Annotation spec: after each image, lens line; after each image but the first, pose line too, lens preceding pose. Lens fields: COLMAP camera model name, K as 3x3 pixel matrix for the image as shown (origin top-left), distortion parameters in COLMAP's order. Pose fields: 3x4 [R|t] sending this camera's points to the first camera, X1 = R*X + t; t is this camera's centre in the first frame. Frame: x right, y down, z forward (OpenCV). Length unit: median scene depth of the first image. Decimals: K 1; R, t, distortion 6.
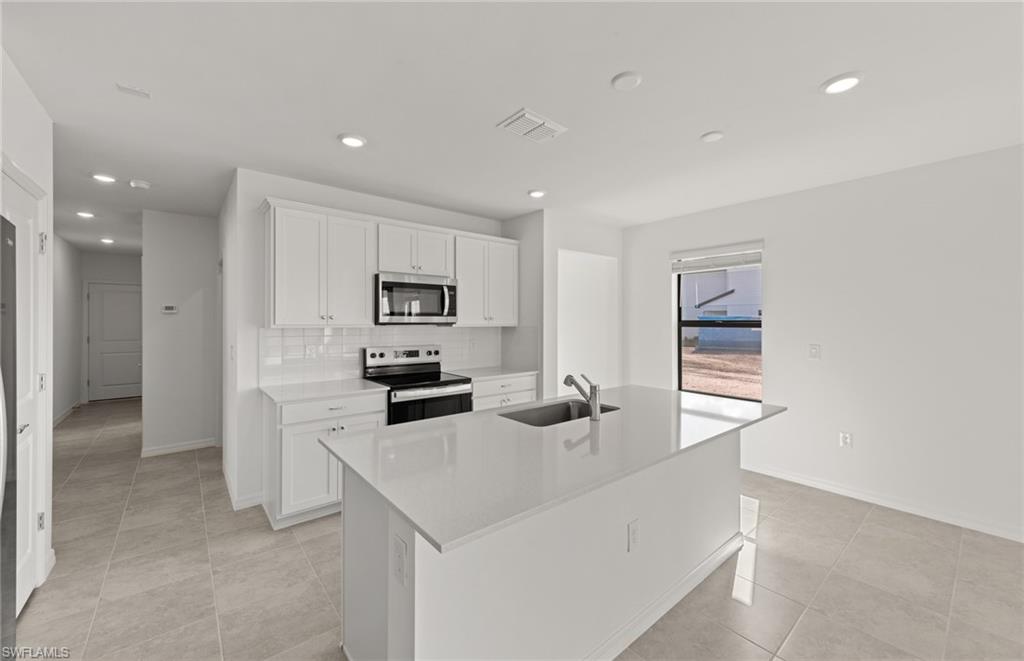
lens RADIAL K [[398.2, 0, 512.5], [0, 398.2, 320.4], [0, 0, 1]] dist [0.007634, 0.000180]
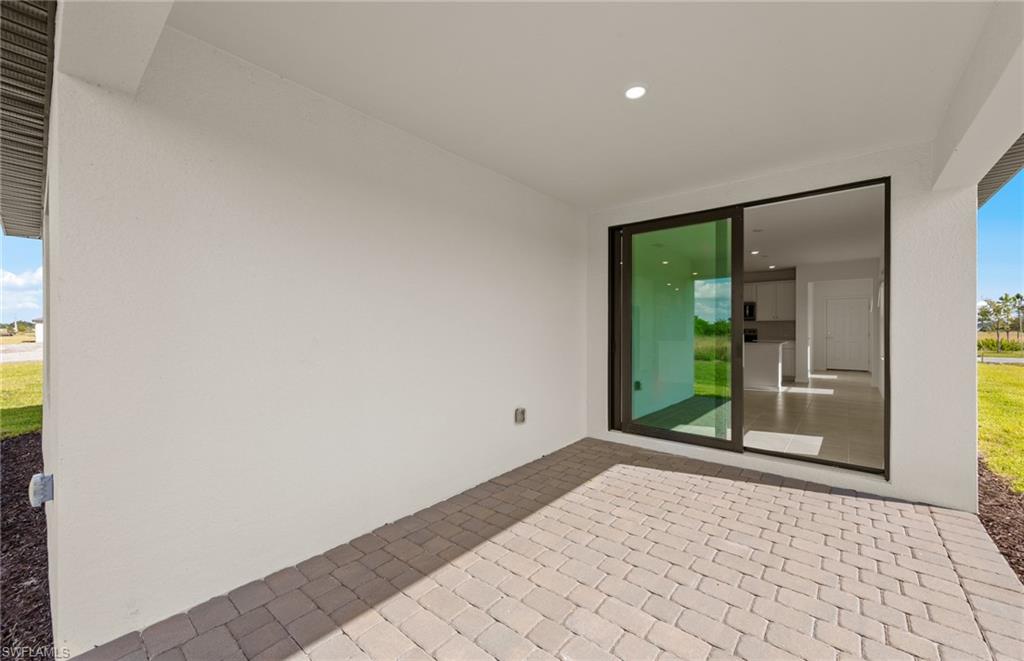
lens RADIAL K [[395.7, 0, 512.0], [0, 395.7, 326.0], [0, 0, 1]] dist [0.005996, 0.000078]
pose [[0.170910, -0.003240, -0.985281, 2.276986], [-0.002686, 0.999989, -0.003754, 0.069146], [0.985283, 0.003288, 0.170900, -1.017501]]
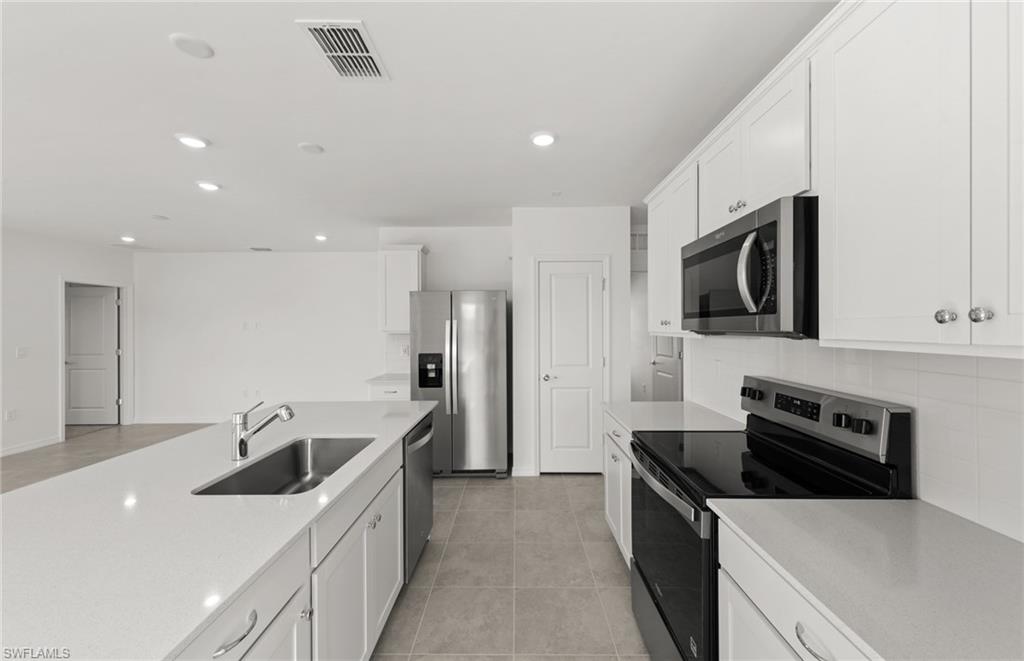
lens RADIAL K [[395.7, 0, 512.0], [0, 395.7, 326.0], [0, 0, 1]] dist [0.005996, 0.000078]
pose [[-0.649605, 0.000263, -0.760272, 0.271606], [0.005357, 0.999977, -0.004231, 0.000495], [0.760253, -0.006821, -0.649591, 1.156879]]
